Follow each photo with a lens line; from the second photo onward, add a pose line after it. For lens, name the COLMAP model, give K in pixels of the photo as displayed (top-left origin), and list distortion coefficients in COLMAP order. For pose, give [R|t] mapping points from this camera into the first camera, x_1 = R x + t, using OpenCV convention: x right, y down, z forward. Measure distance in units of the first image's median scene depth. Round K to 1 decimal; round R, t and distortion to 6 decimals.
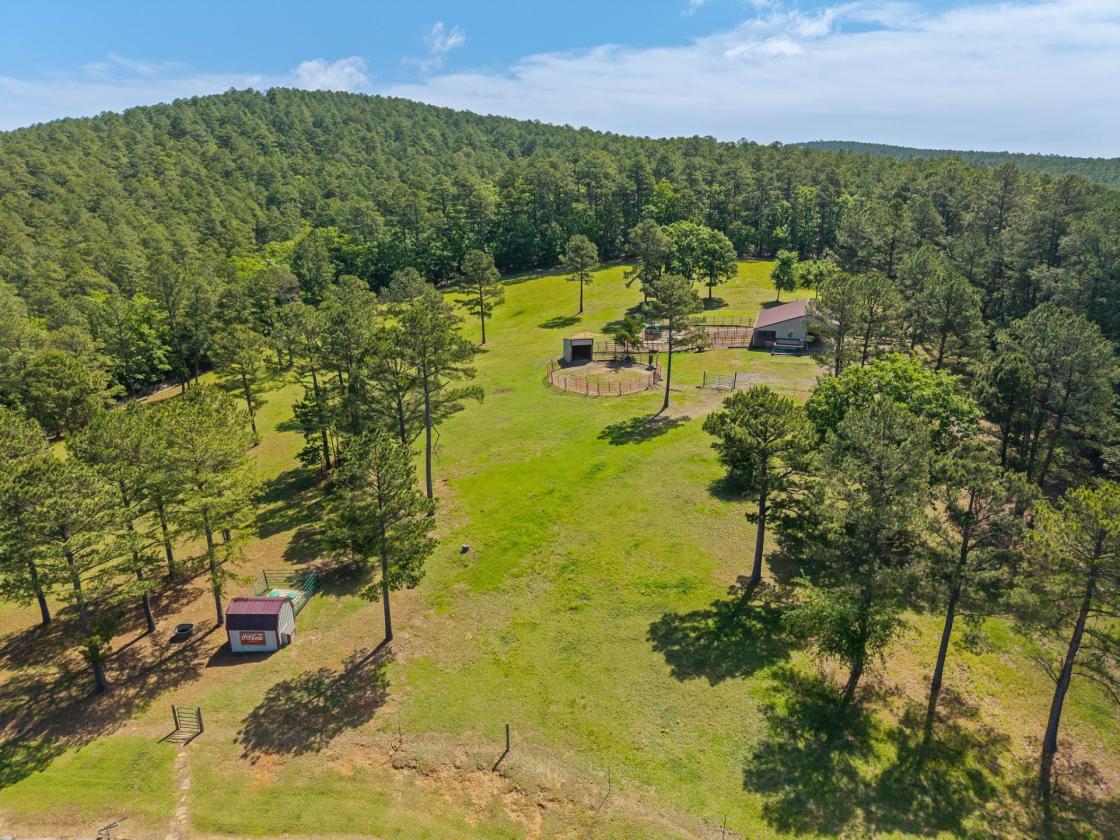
lens RADIAL K [[729.6, 0, 560.0], [0, 729.6, 420.0], [0, 0, 1]] dist [0.024667, -0.022623]
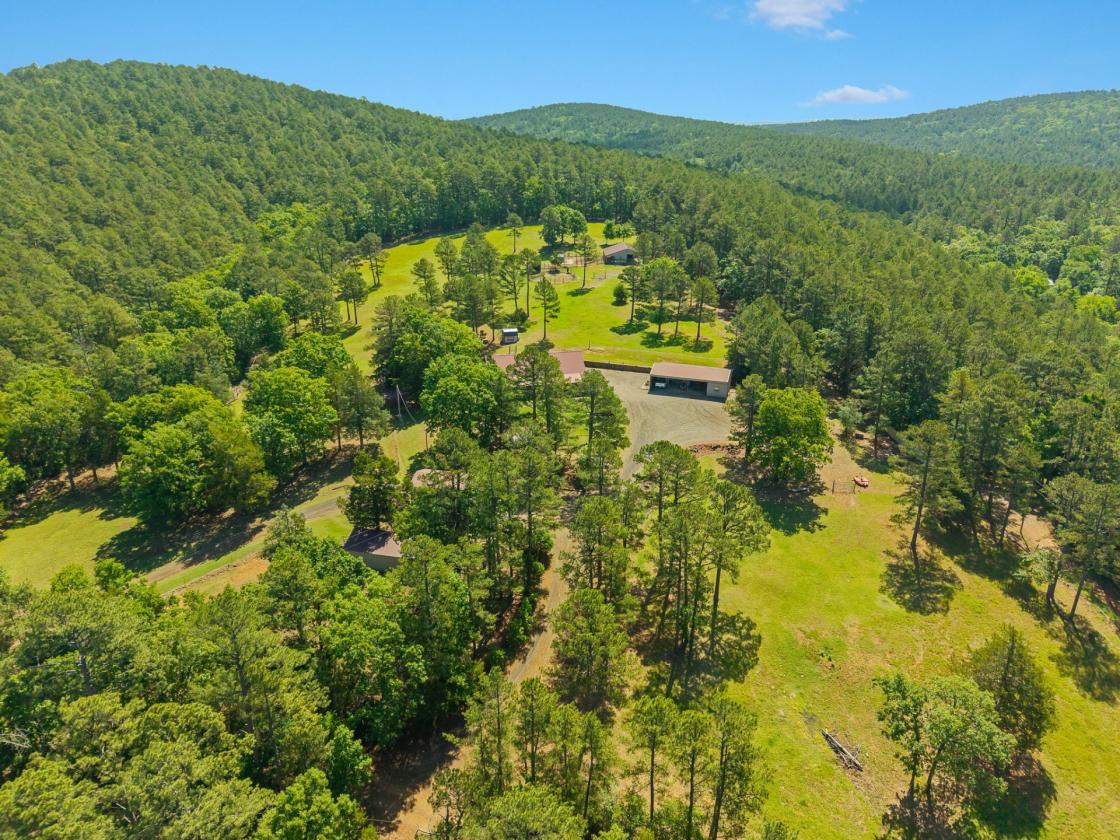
lens RADIAL K [[729.6, 0, 560.0], [0, 729.6, 420.0], [0, 0, 1]] dist [0.024667, -0.022623]
pose [[0.952600, -0.098133, 0.287963, -0.549228], [0.078430, 0.993768, 0.079208, 0.184828], [-0.293941, -0.052869, 0.954360, -1.123715]]
